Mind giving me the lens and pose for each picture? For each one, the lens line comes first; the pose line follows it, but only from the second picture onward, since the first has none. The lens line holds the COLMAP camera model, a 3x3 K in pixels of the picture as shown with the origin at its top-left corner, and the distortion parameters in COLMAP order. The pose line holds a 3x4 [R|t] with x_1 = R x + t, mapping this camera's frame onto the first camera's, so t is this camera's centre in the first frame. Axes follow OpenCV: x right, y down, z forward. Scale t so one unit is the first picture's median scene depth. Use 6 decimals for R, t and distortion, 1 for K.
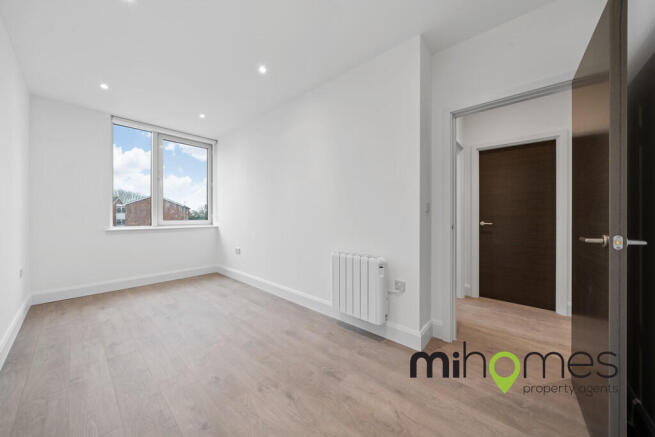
lens RADIAL K [[227.4, 0, 325.4], [0, 227.4, 218.7], [0, 0, 1]] dist [-0.000578, -0.000061]
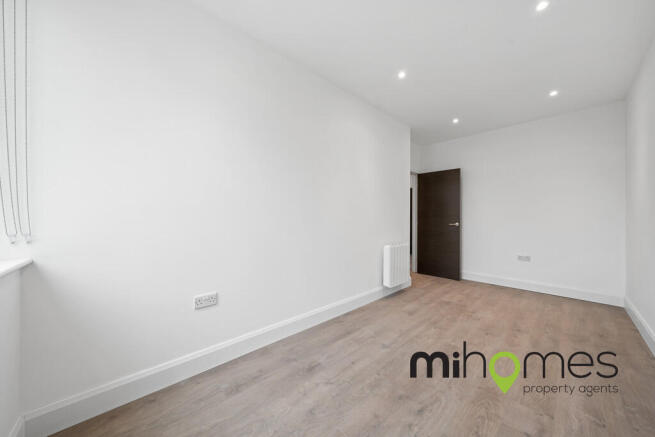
lens RADIAL K [[222.4, 0, 326.0], [0, 222.4, 221.3], [0, 0, 1]] dist [-0.000991, 0.000007]
pose [[0.103205, -0.013362, 0.994570, -0.866539], [0.013365, 0.999838, 0.012046, -0.012429], [-0.994570, 0.012049, 0.103367, 0.821760]]
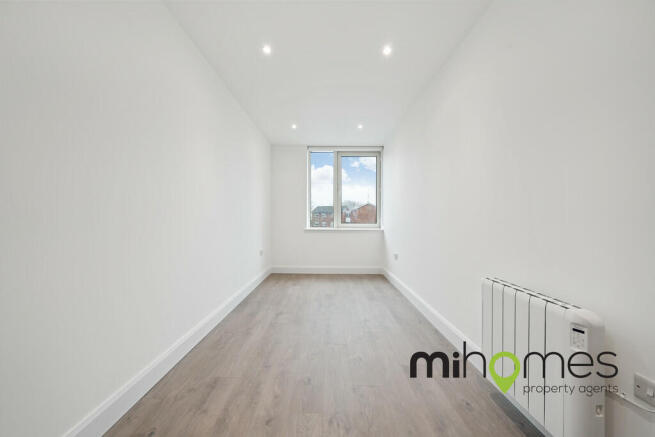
lens RADIAL K [[222.4, 0, 326.0], [0, 222.4, 221.3], [0, 0, 1]] dist [-0.000991, 0.000007]
pose [[0.662326, 0.010223, -0.749146, 0.134084], [-0.016295, 0.999867, -0.000763, -0.000240], [0.749038, 0.012712, 0.662405, 0.176812]]
